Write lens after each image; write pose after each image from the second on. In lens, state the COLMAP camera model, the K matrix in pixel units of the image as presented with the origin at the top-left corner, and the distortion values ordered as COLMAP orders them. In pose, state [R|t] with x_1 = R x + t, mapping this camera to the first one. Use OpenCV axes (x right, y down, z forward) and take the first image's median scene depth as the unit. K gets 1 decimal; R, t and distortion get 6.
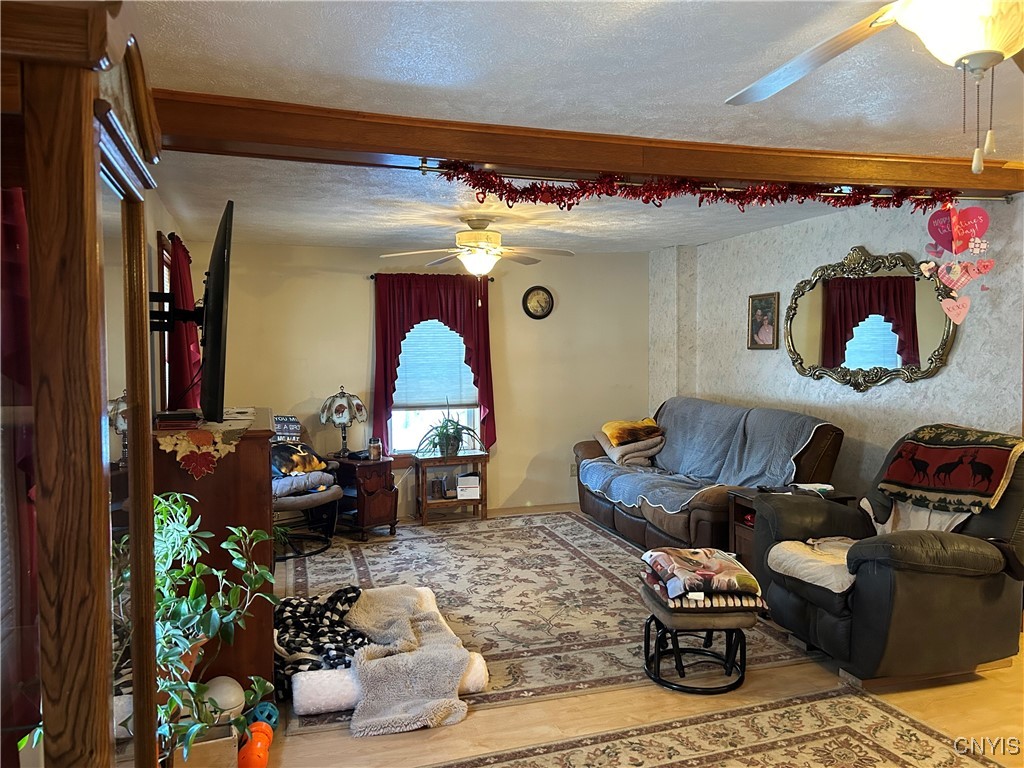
lens RADIAL K [[766.8, 0, 511.4], [0, 766.8, 380.2], [0, 0, 1]] dist [0.004487, -0.001759]
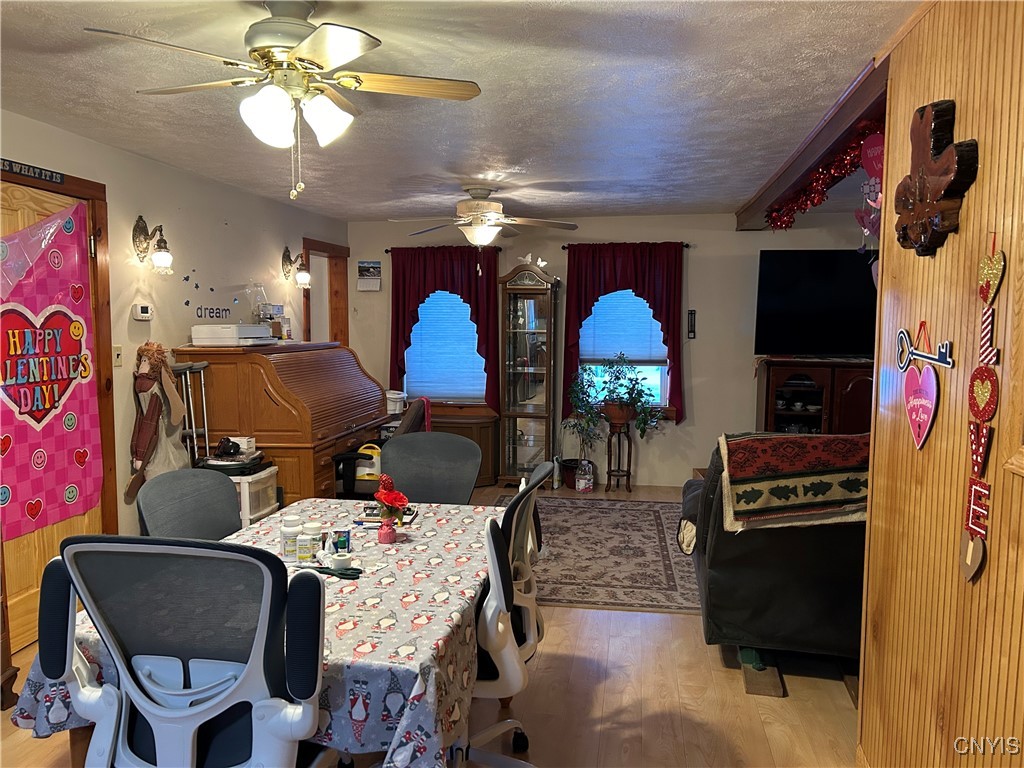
lens RADIAL K [[766.8, 0, 510.9], [0, 766.8, 385.7], [0, 0, 1]] dist [0.004487, -0.001759]
pose [[-0.454346, 0.089673, -0.886300, 1.450649], [-0.034696, 0.992384, 0.118192, -0.069168], [0.890149, 0.084451, -0.447775, 1.069617]]
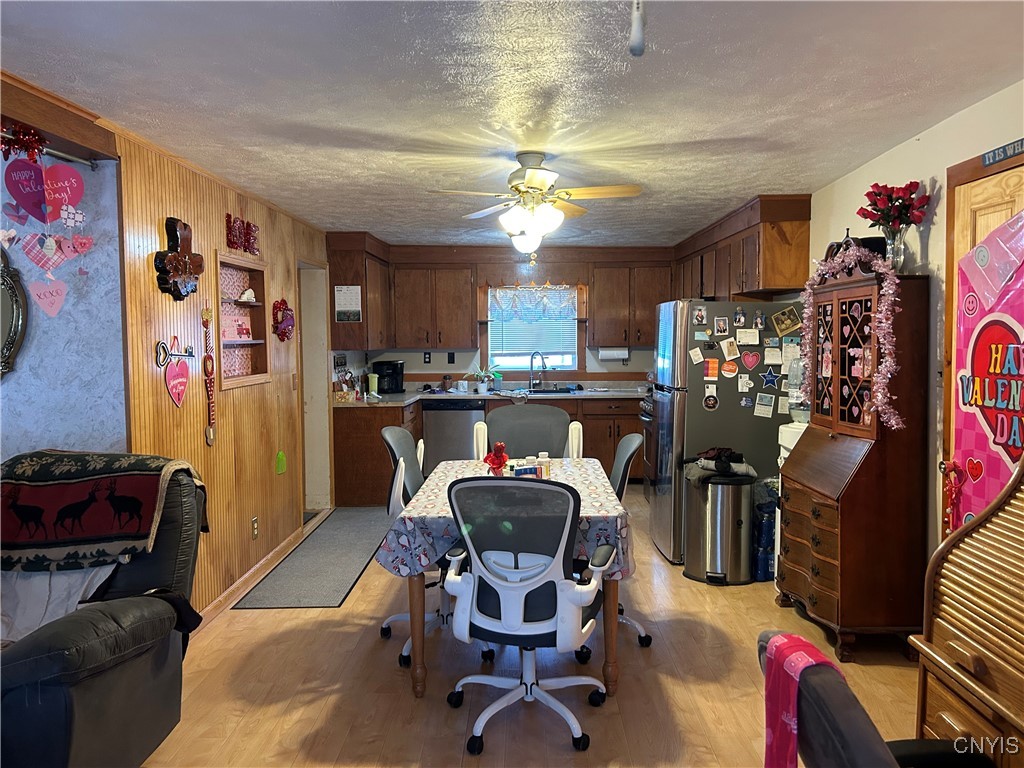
lens RADIAL K [[766.8, 0, 510.6], [0, 766.8, 379.9], [0, 0, 1]] dist [0.004487, -0.001759]
pose [[0.323576, -0.045155, 0.945124, 0.009686], [0.042265, 0.998553, 0.033237, -0.017504], [-0.945258, 0.029191, 0.325017, 0.346885]]
